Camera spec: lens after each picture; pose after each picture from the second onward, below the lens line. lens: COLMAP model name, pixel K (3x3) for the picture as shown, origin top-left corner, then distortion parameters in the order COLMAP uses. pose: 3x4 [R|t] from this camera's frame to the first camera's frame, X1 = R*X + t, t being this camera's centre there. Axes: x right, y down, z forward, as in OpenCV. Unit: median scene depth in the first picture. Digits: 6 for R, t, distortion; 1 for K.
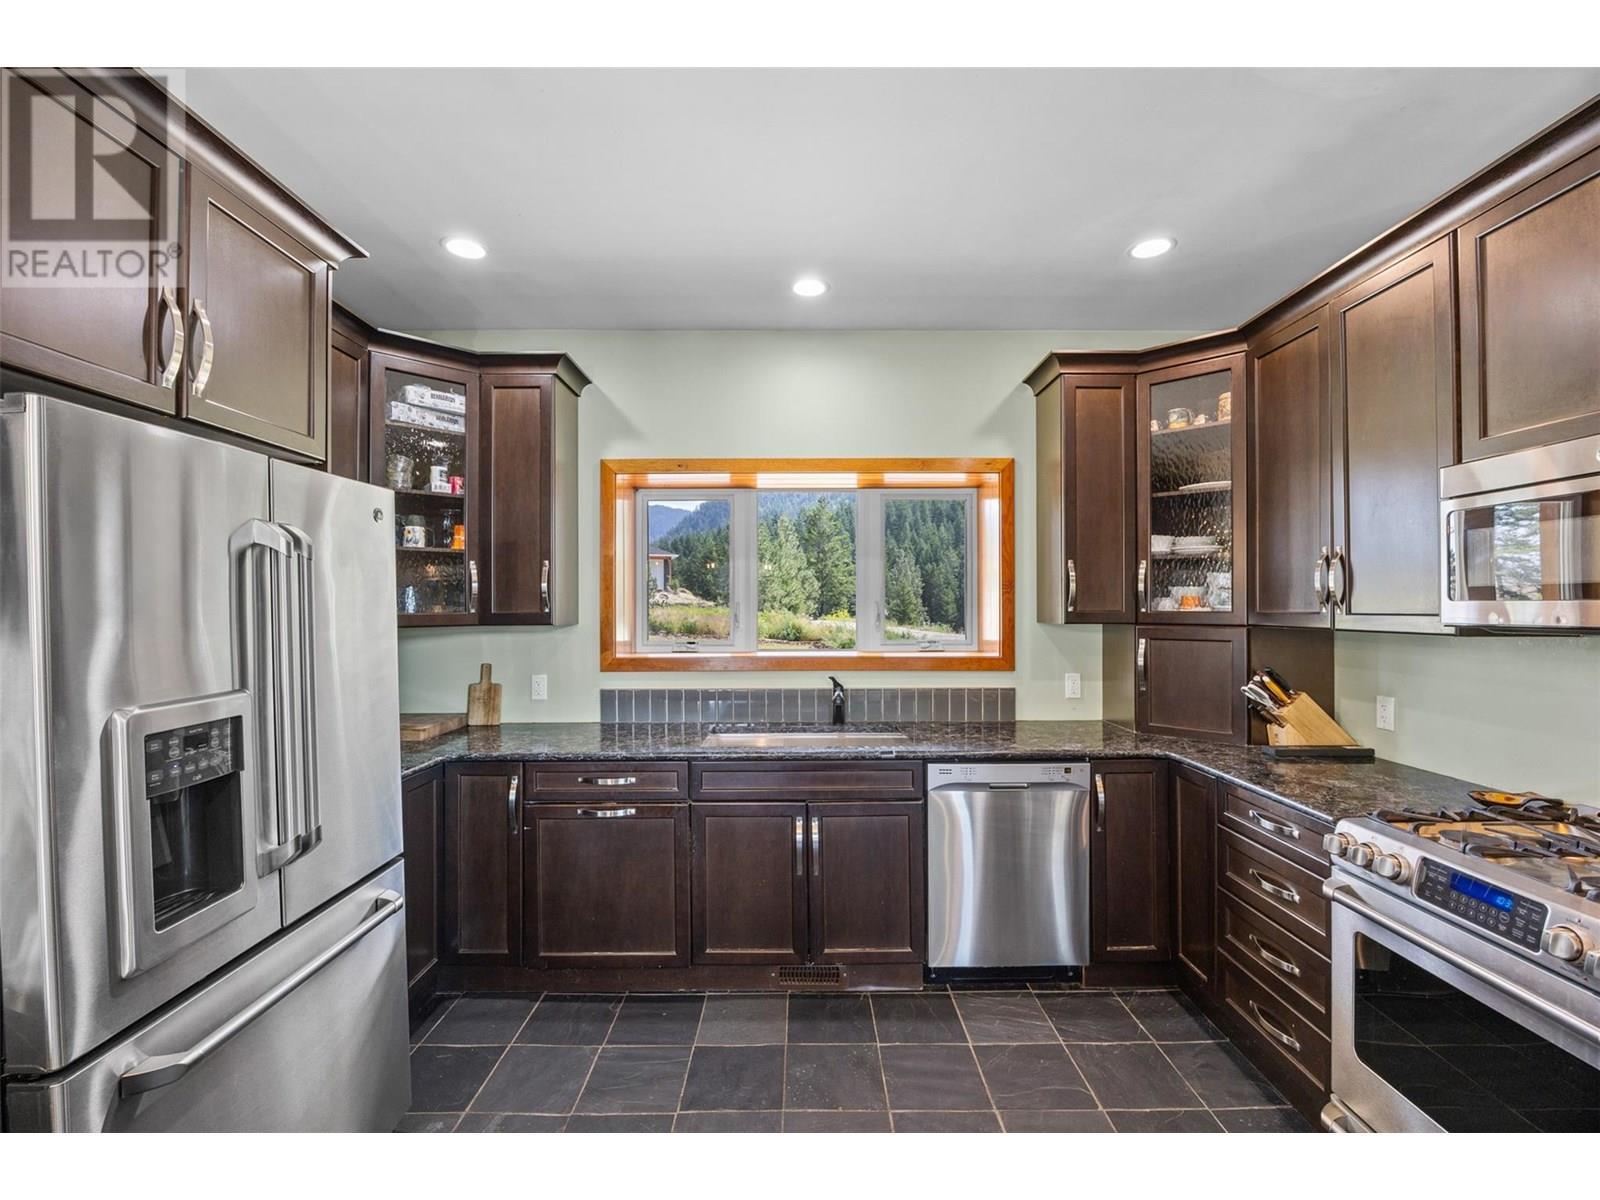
lens RADIAL K [[682.0, 0, 794.0], [0, 682.0, 604.2], [0, 0, 1]] dist [-0.023157, 0.003236]
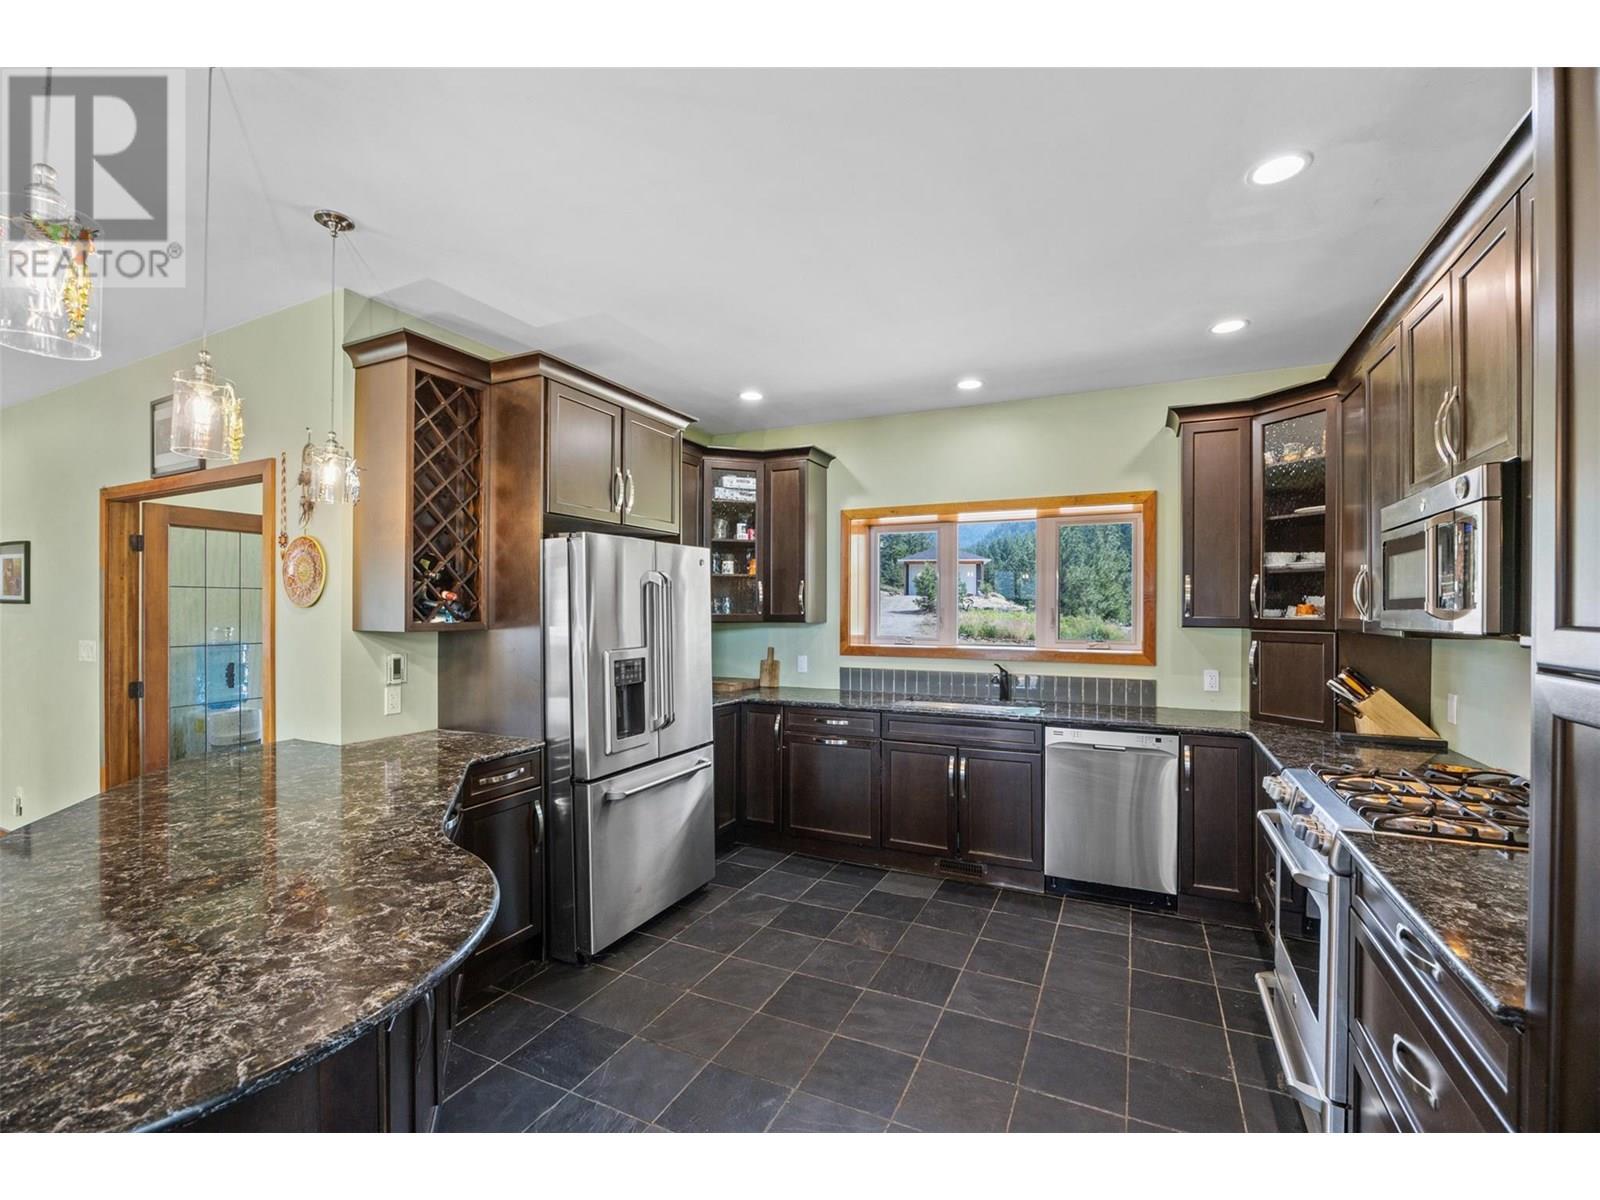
lens RADIAL K [[682.0, 0, 807.2], [0, 682.0, 607.9], [0, 0, 1]] dist [-0.023157, 0.003236]
pose [[0.904466, 0.004573, -0.426521, 0.344768], [-0.004773, 0.999988, 0.000600, -0.003548], [0.426519, 0.001493, 0.904478, -0.446276]]
